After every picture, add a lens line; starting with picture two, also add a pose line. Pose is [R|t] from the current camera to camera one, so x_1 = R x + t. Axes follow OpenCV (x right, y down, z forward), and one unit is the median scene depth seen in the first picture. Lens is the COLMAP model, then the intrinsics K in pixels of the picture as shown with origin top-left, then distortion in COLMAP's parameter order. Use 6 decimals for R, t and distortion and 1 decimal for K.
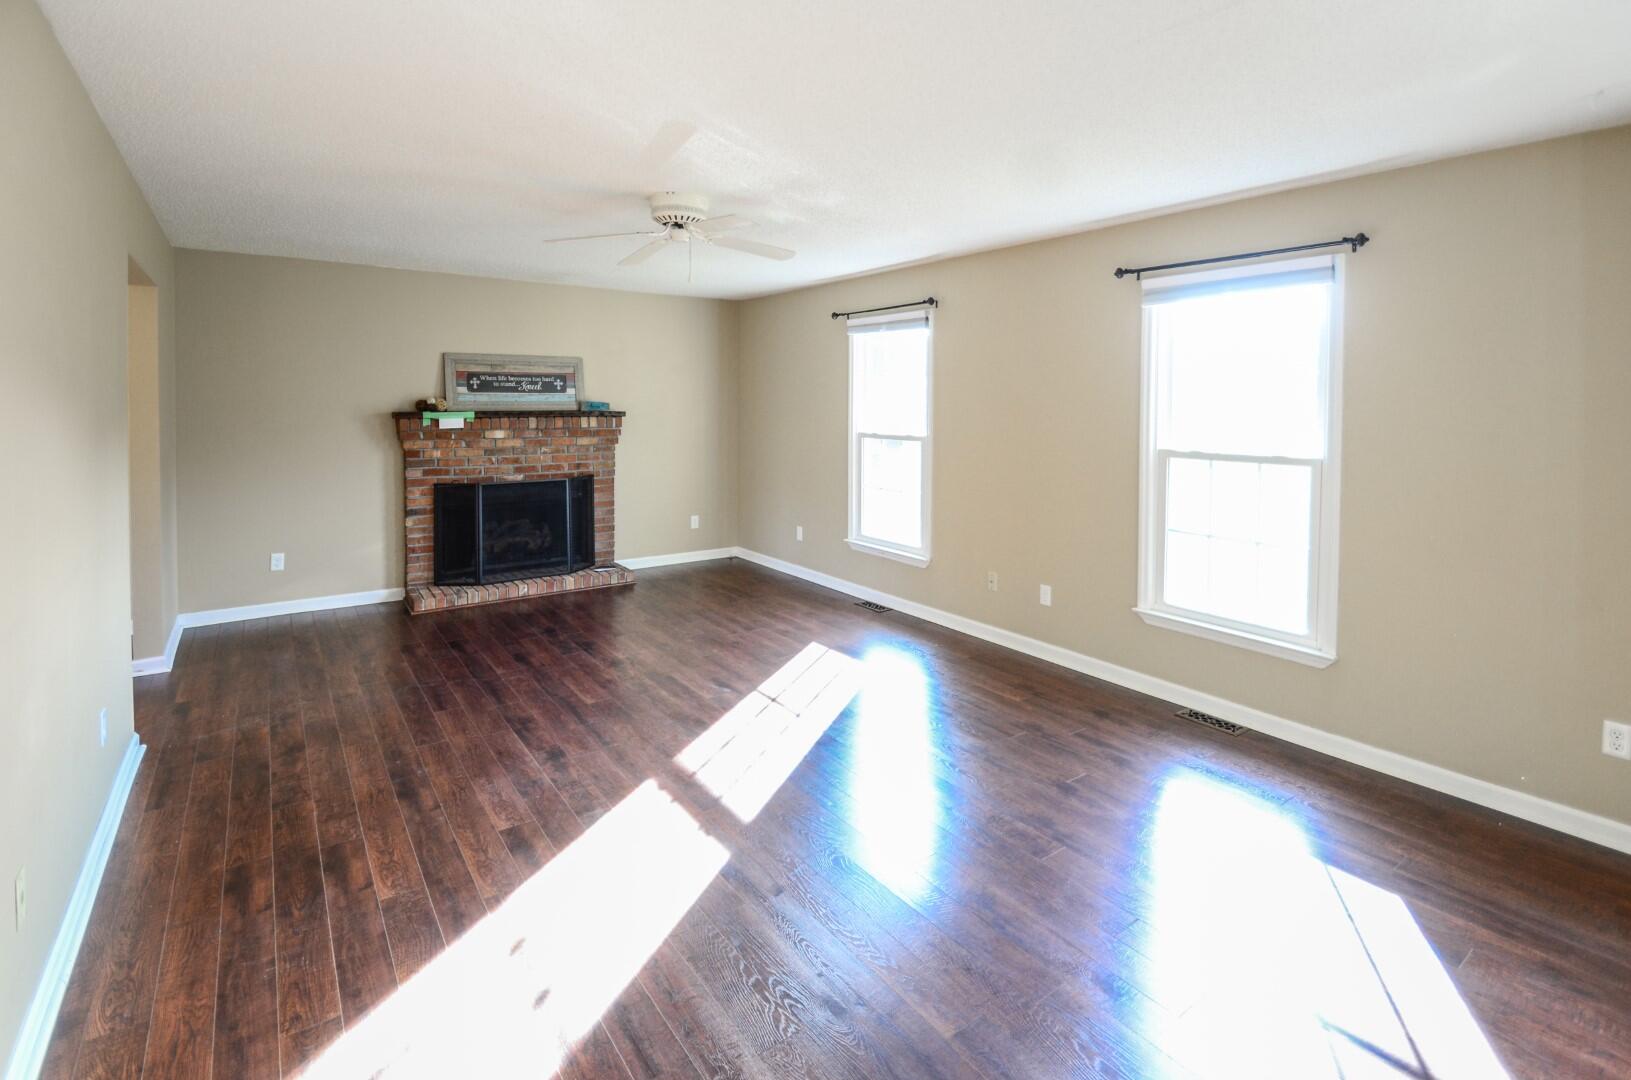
lens RADIAL K [[730.4, 0, 808.6], [0, 730.4, 425.9], [0, 0, 1]] dist [-0.000269, 0.000022]
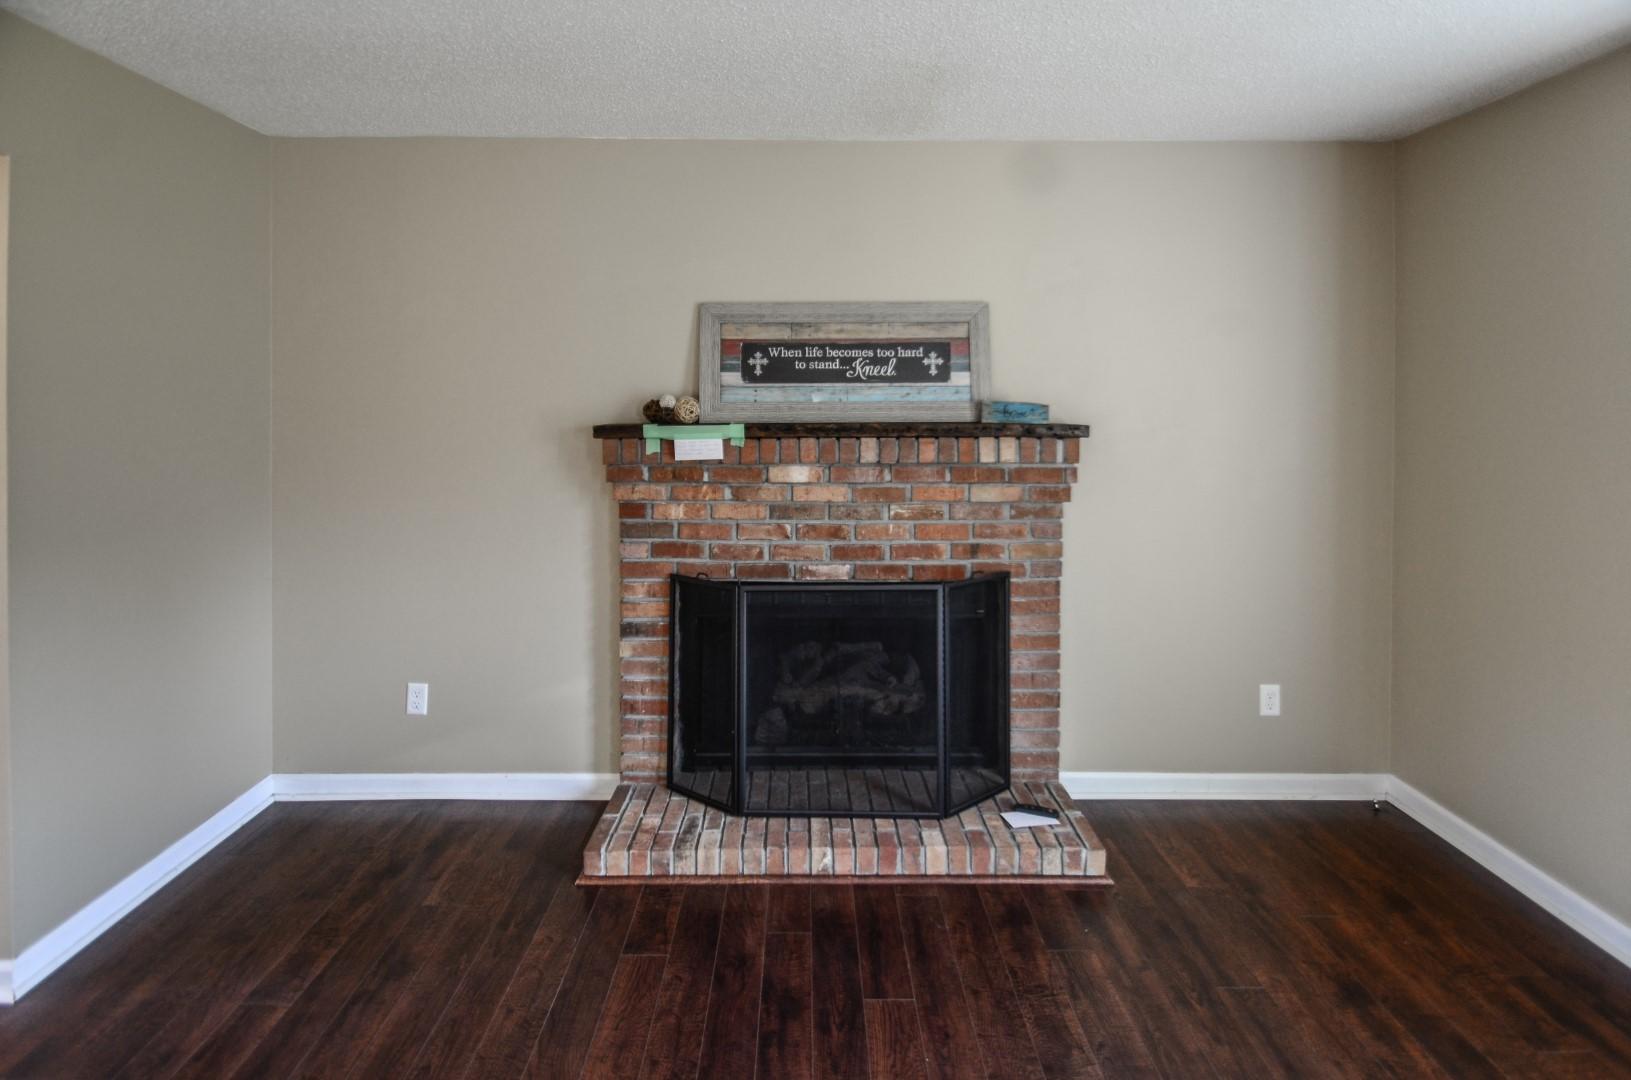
lens RADIAL K [[698.3, 0, 816.4], [0, 698.3, 417.6], [0, 0, 1]] dist [-0.000955, -0.000120]
pose [[0.805194, 0.003909, -0.592999, -0.153719], [-0.014506, 0.999809, -0.013105, -0.017925], [0.592834, 0.019154, 0.805097, 0.644539]]
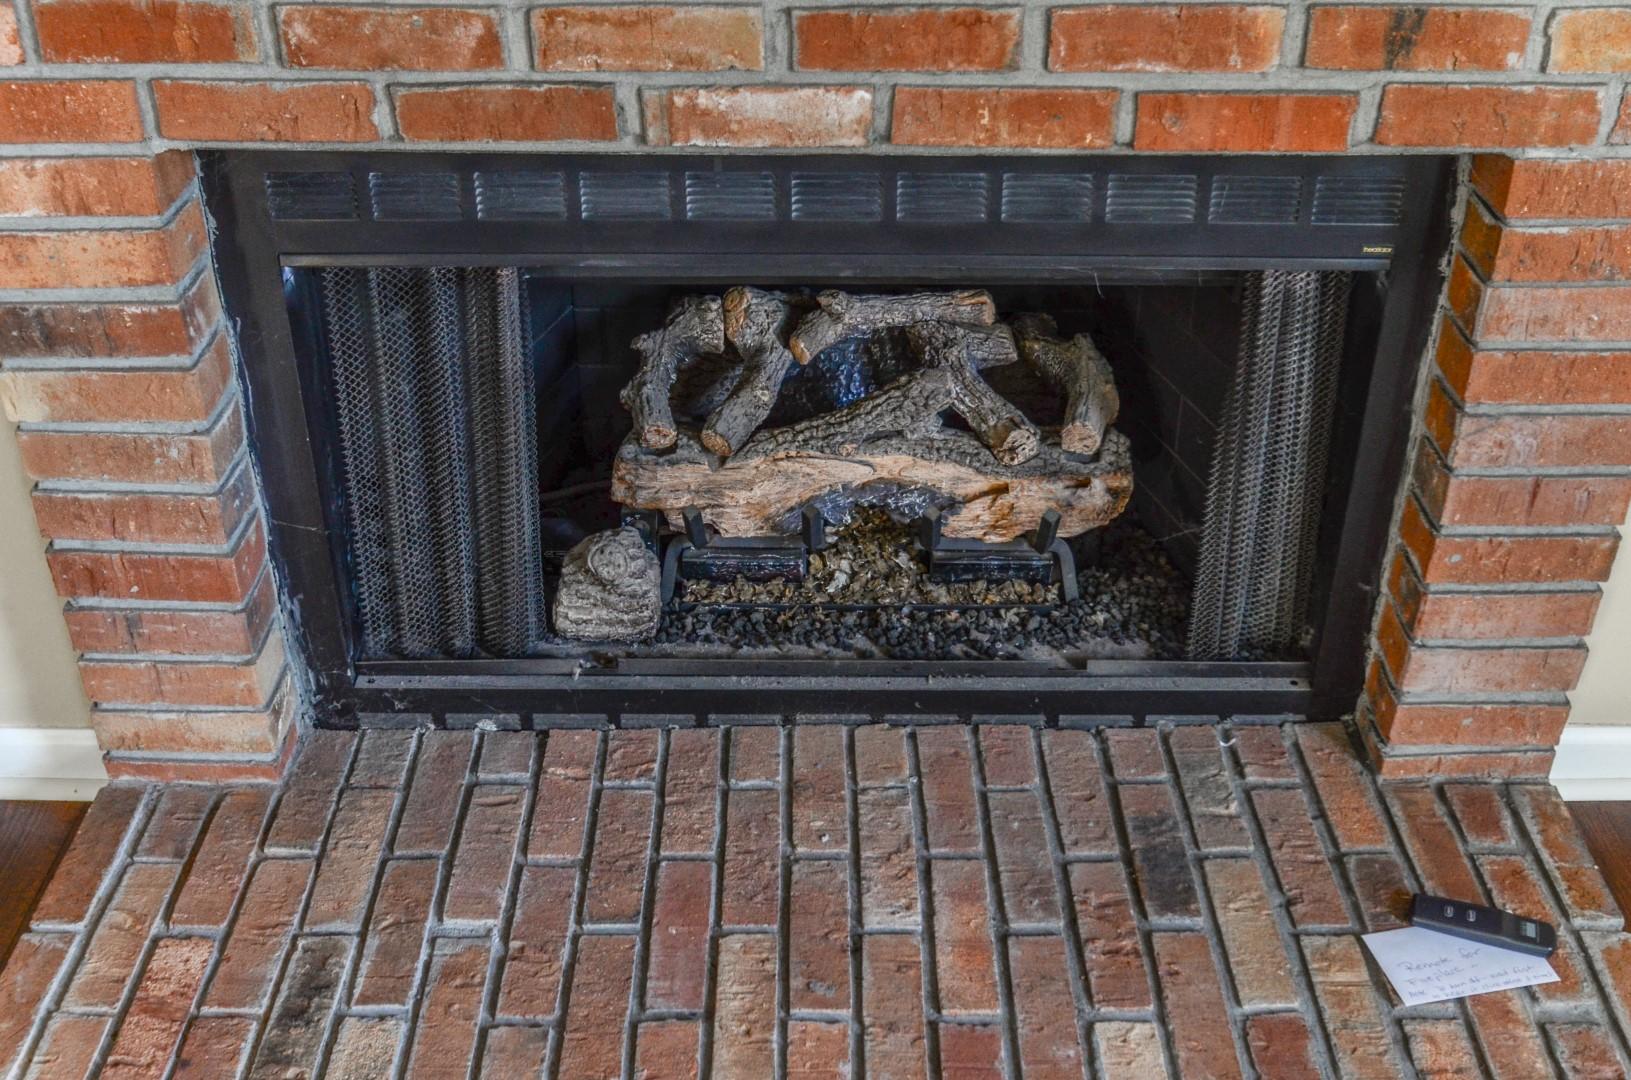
lens RADIAL K [[1714.2, 0, 843.0], [0, 1714.2, 419.6], [0, 0, 1]] dist [-0.078578, -0.000187]
pose [[0.805003, 0.302114, -0.510585, -0.254553], [-0.019191, 0.873438, 0.486558, -0.012108], [0.592960, -0.381882, 0.708918, 0.809041]]
